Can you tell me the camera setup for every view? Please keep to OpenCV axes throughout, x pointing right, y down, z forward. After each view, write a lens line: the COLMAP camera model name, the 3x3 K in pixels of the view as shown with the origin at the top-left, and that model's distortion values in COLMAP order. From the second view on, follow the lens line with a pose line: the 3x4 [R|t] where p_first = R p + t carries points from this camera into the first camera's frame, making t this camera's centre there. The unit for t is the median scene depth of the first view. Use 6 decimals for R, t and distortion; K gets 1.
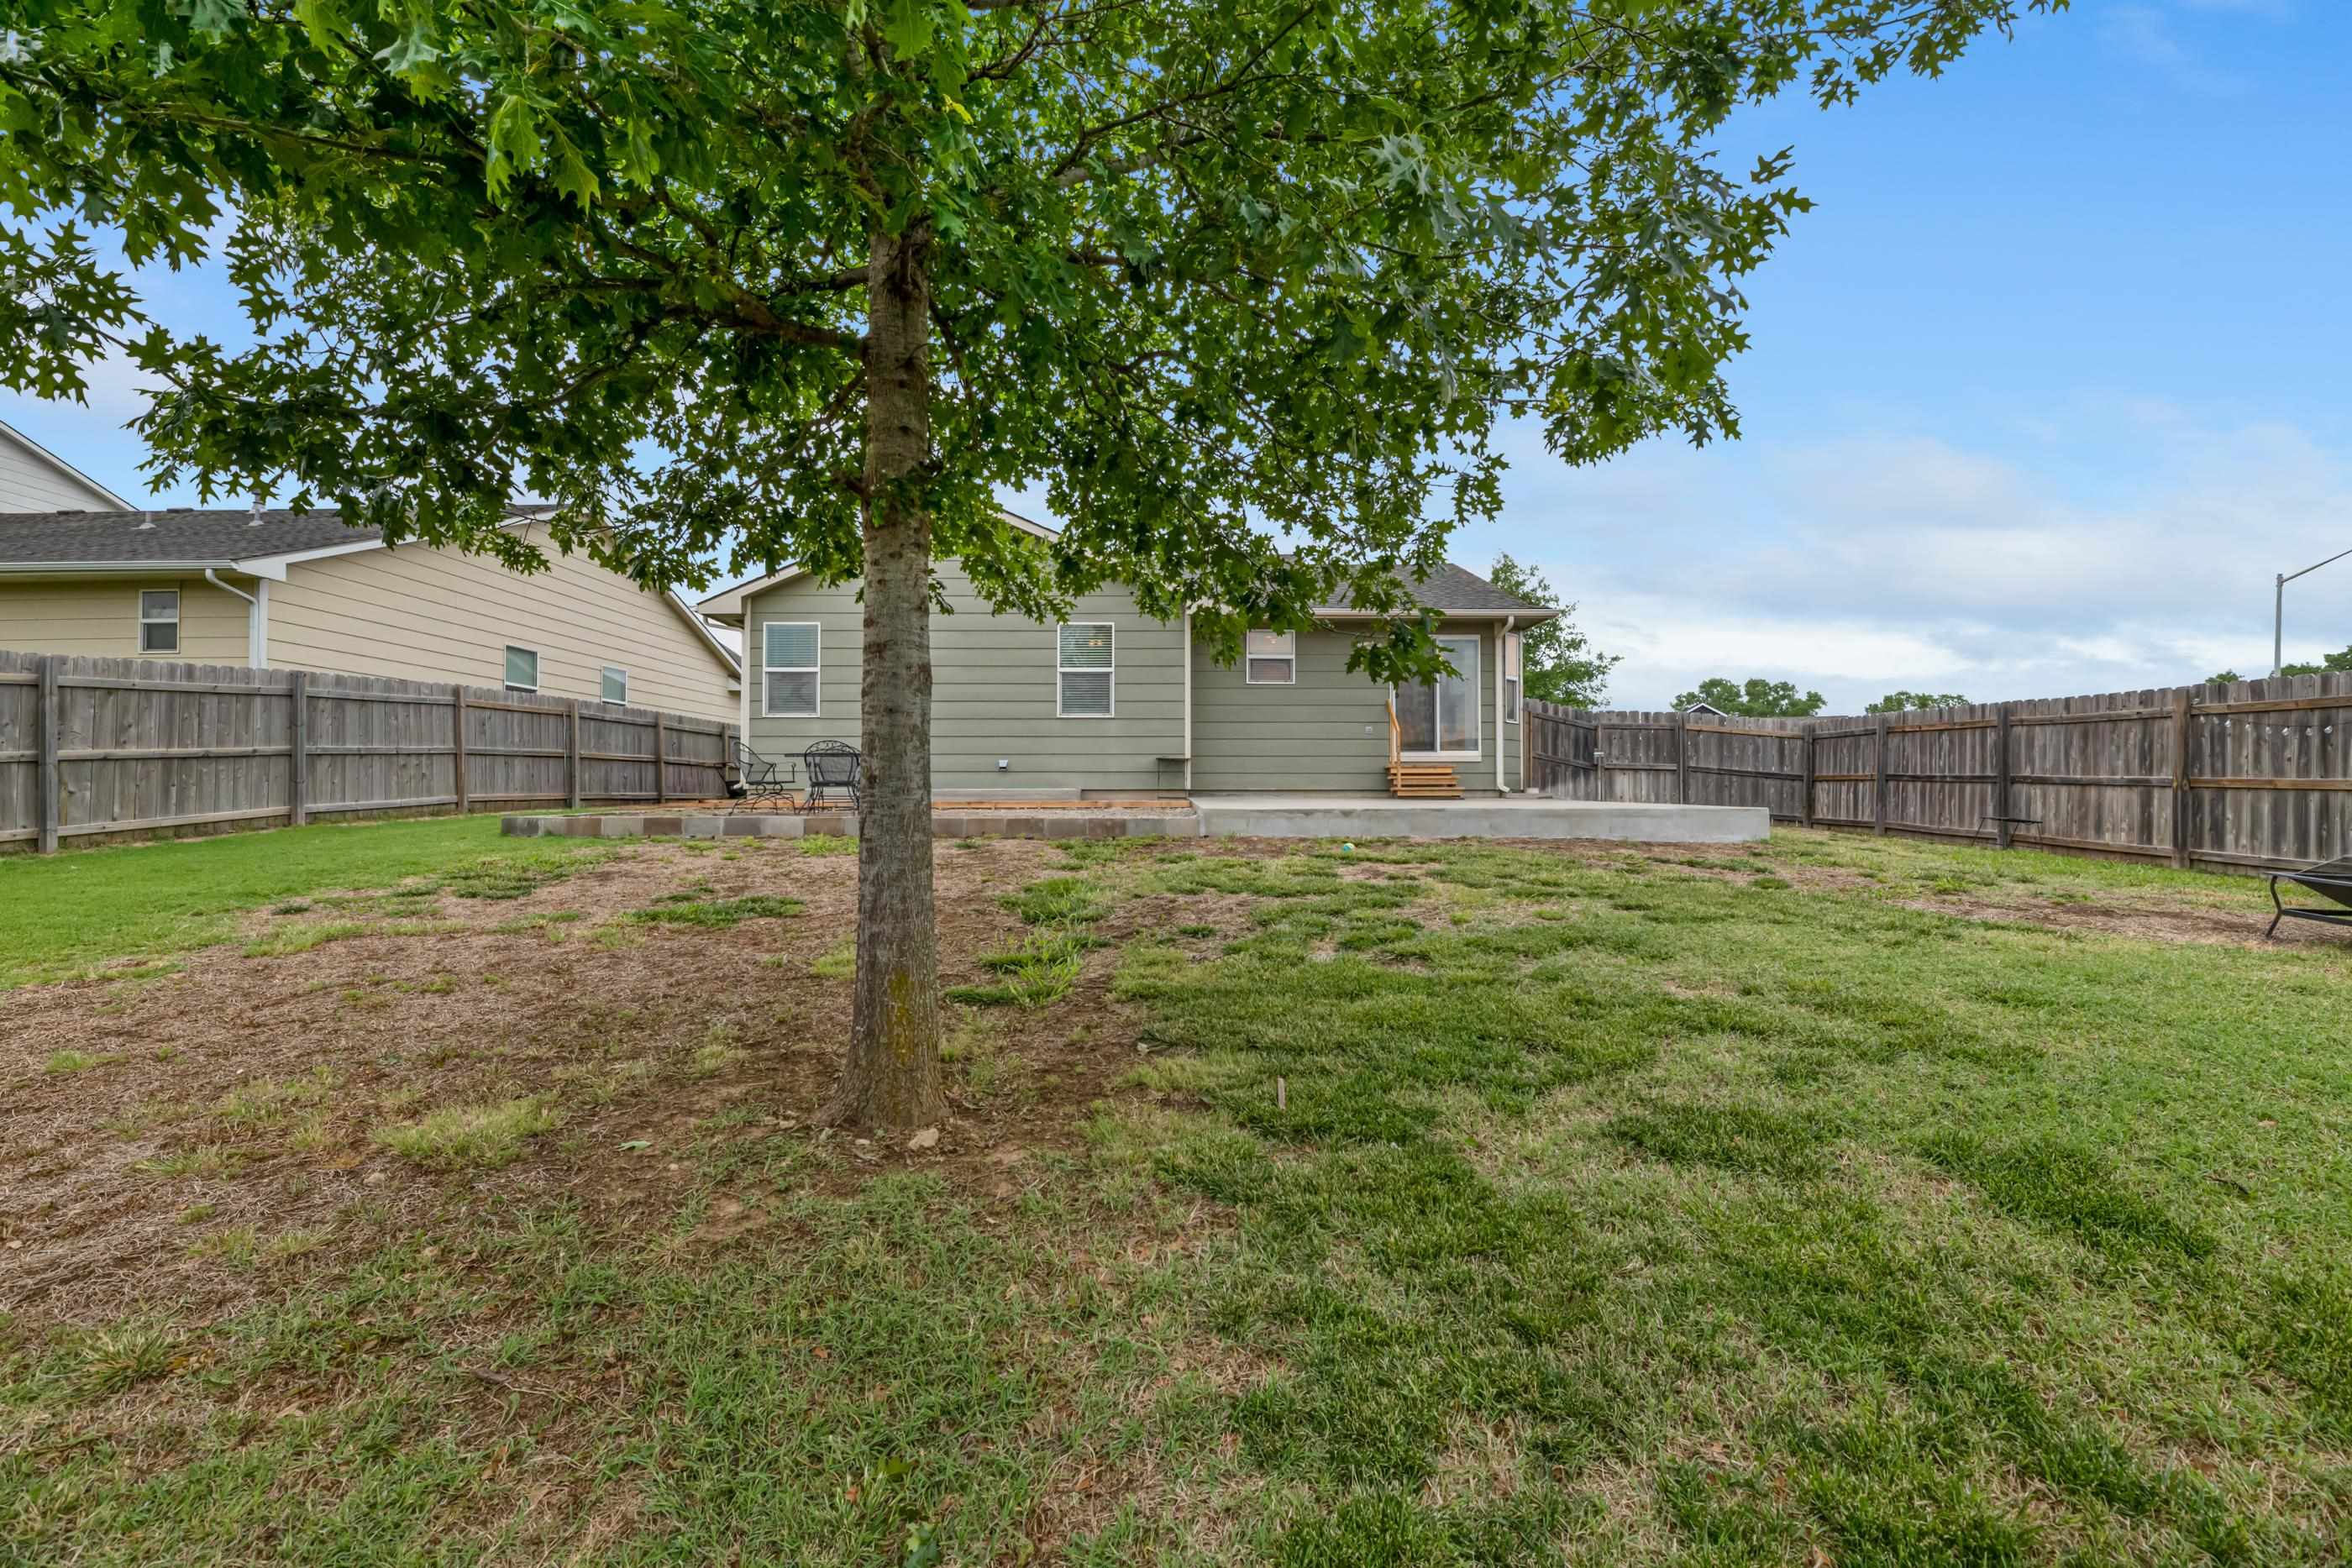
lens RADIAL K [[946.6, 0, 1174.9], [0, 946.6, 793.6], [0, 0, 1]] dist [0.002559, 0.000000]
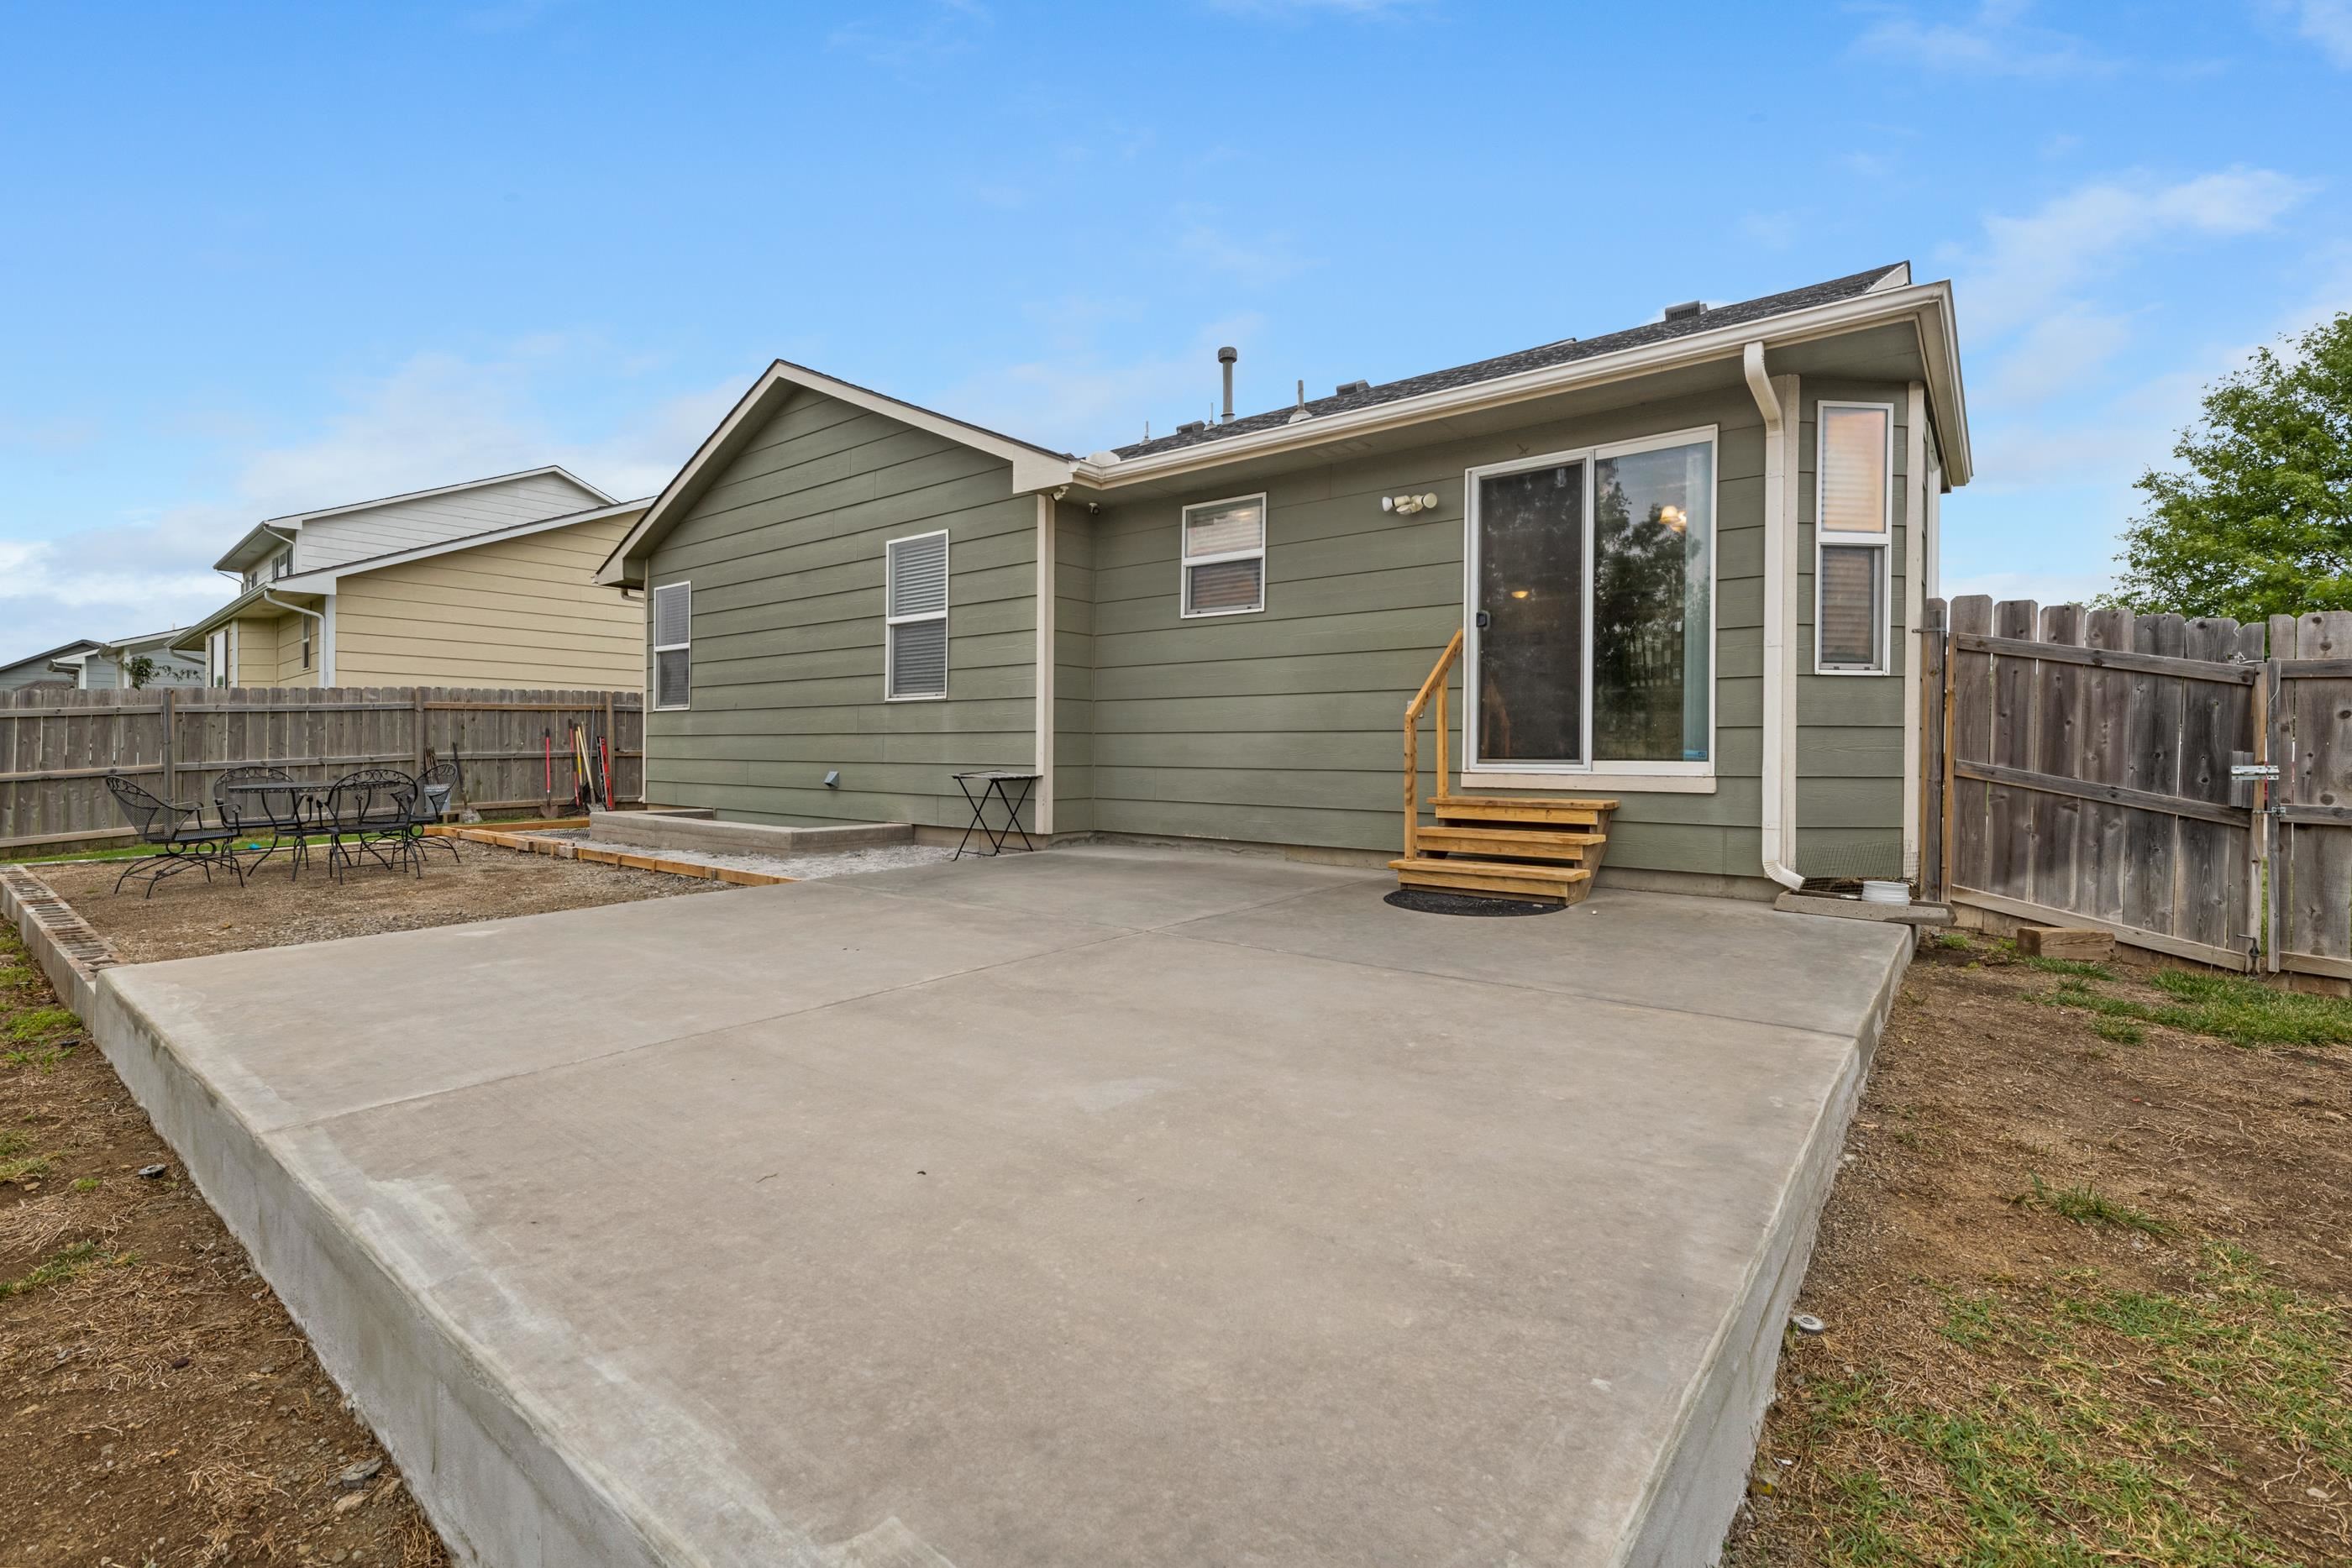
lens RADIAL K [[1035.6, 0, 1159.4], [0, 1035.6, 769.9], [0, 0, 1]] dist [-0.000919, 0.000146]
pose [[0.775038, 0.015965, -0.631712, 0.452043], [-0.003012, 0.999763, 0.021571, -0.055859], [0.631907, -0.014816, 0.774903, 0.647200]]
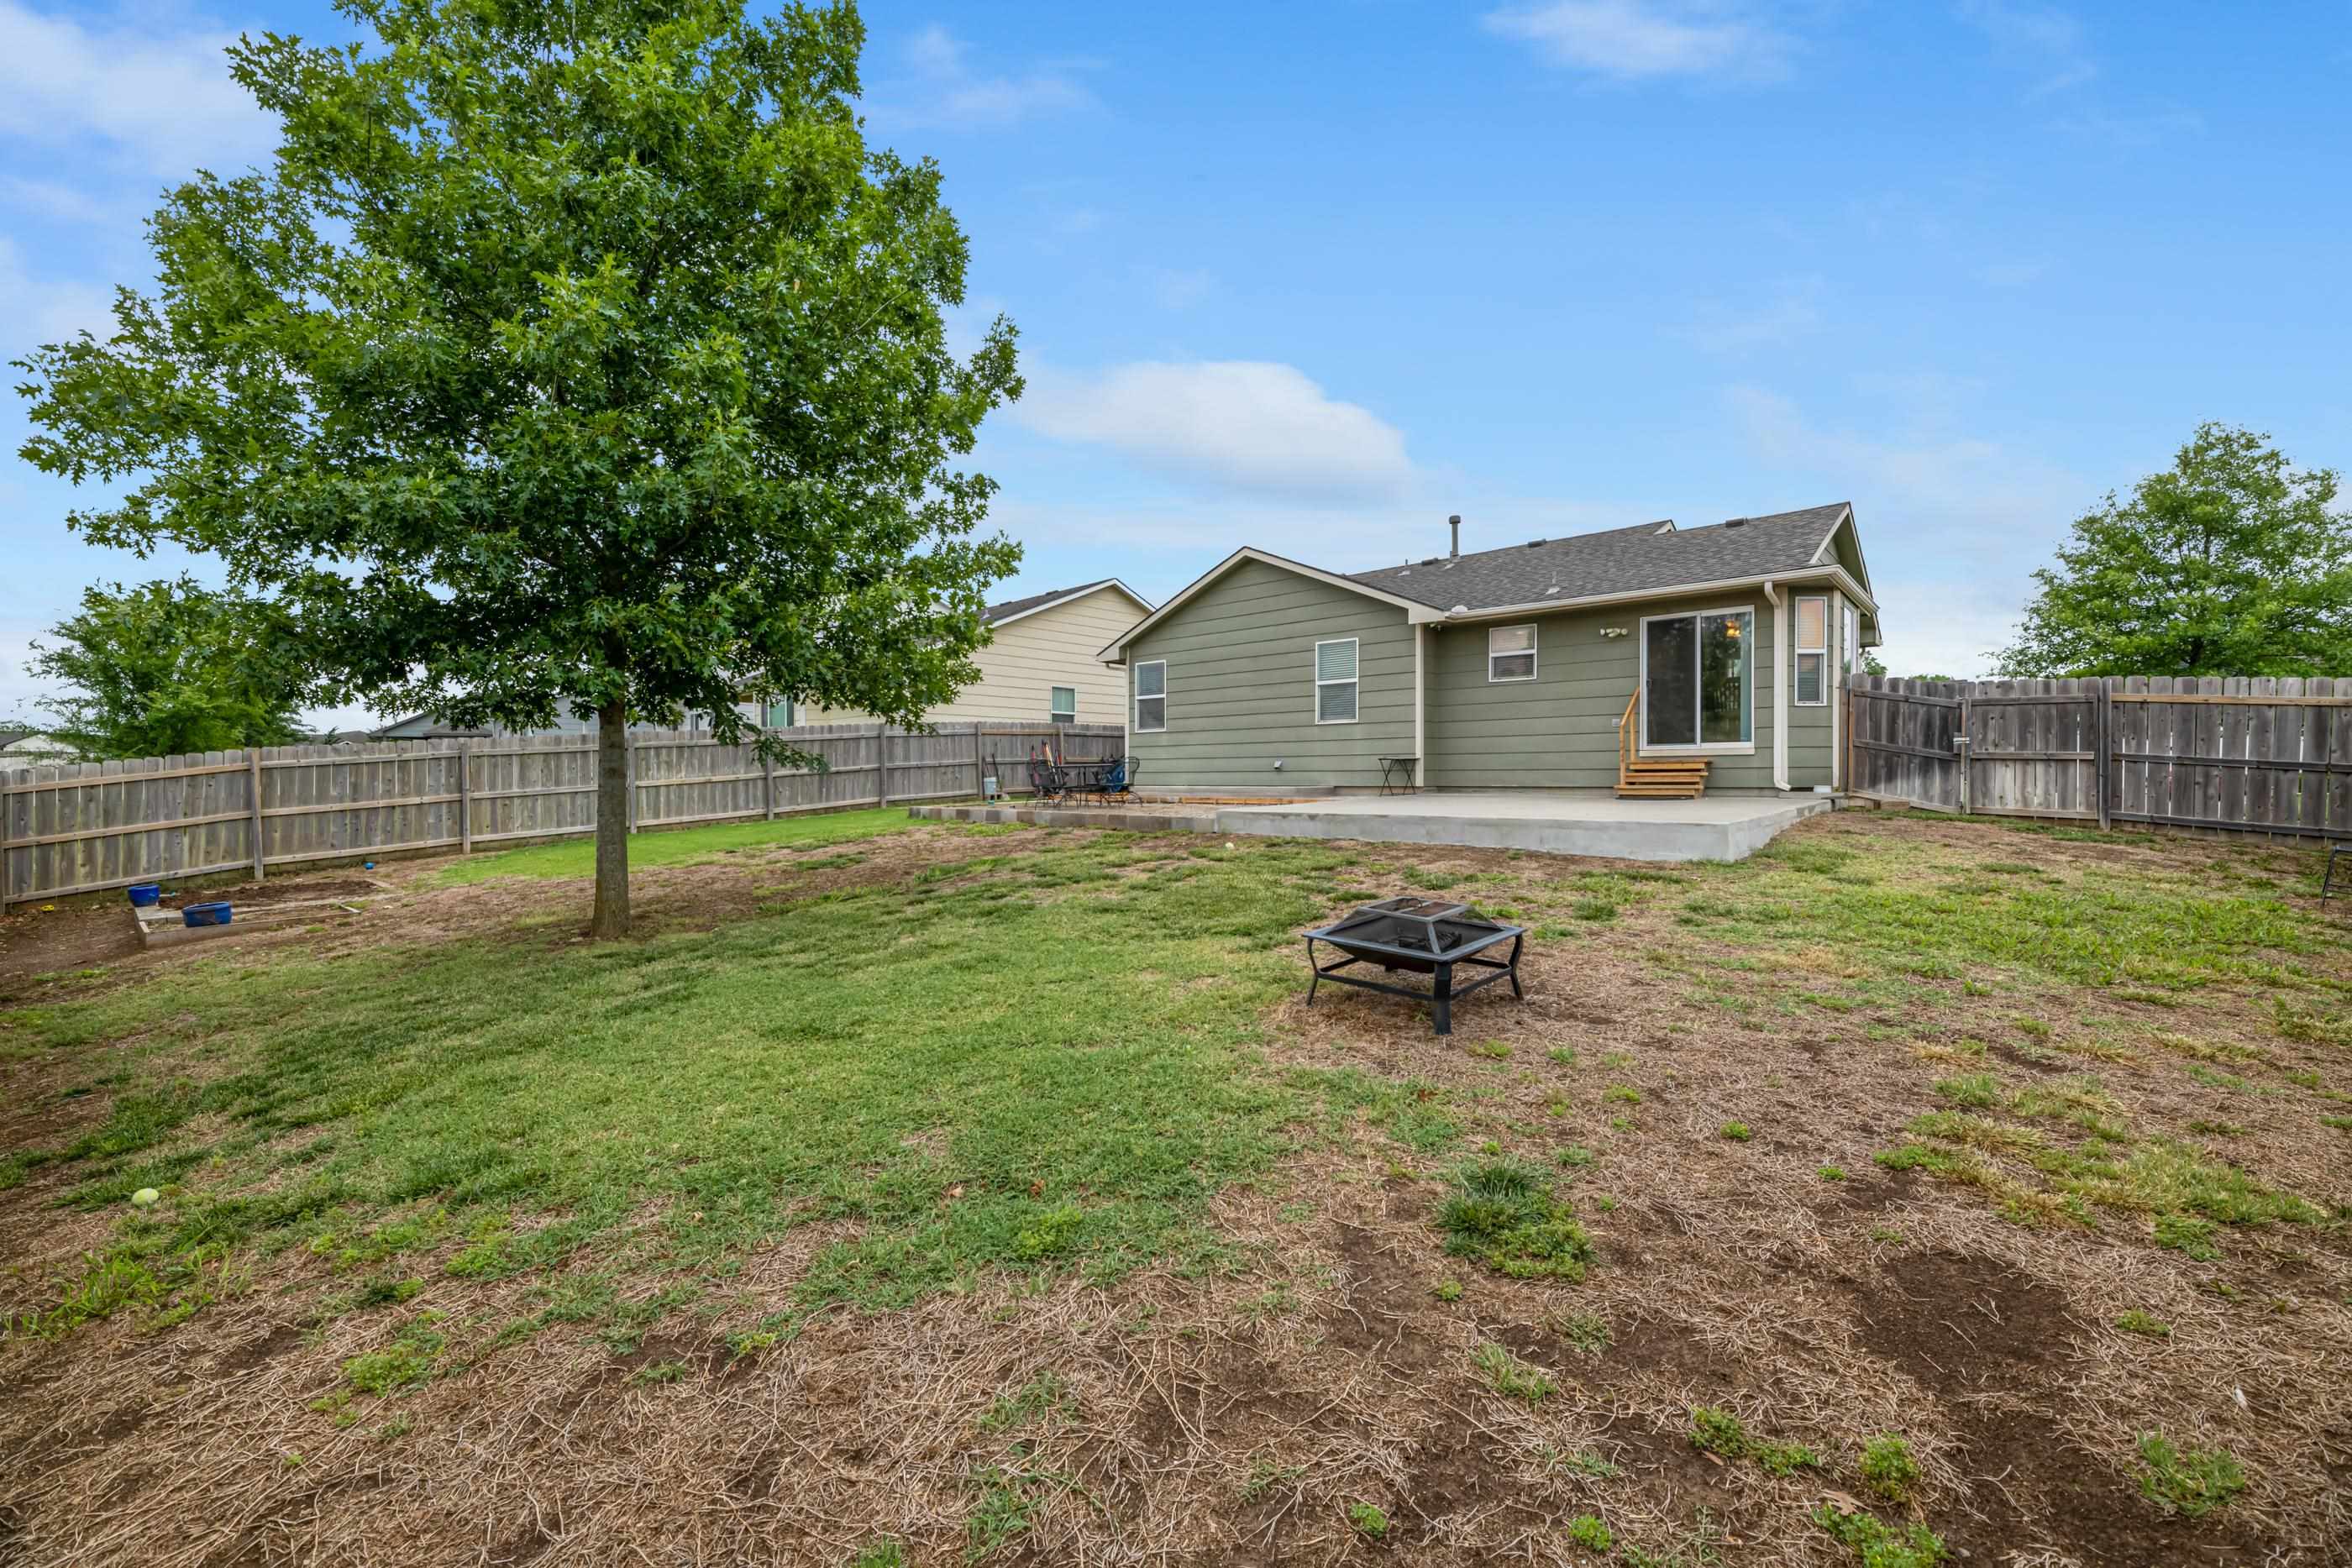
lens RADIAL K [[946.6, 0, 1174.9], [0, 946.6, 793.6], [0, 0, 1]] dist [0.002559, 0.000000]
pose [[0.741062, 0.009171, -0.671374, 0.569584], [0.007698, 0.999725, 0.022154, -0.024001], [0.671392, -0.021586, 0.740788, 0.018931]]
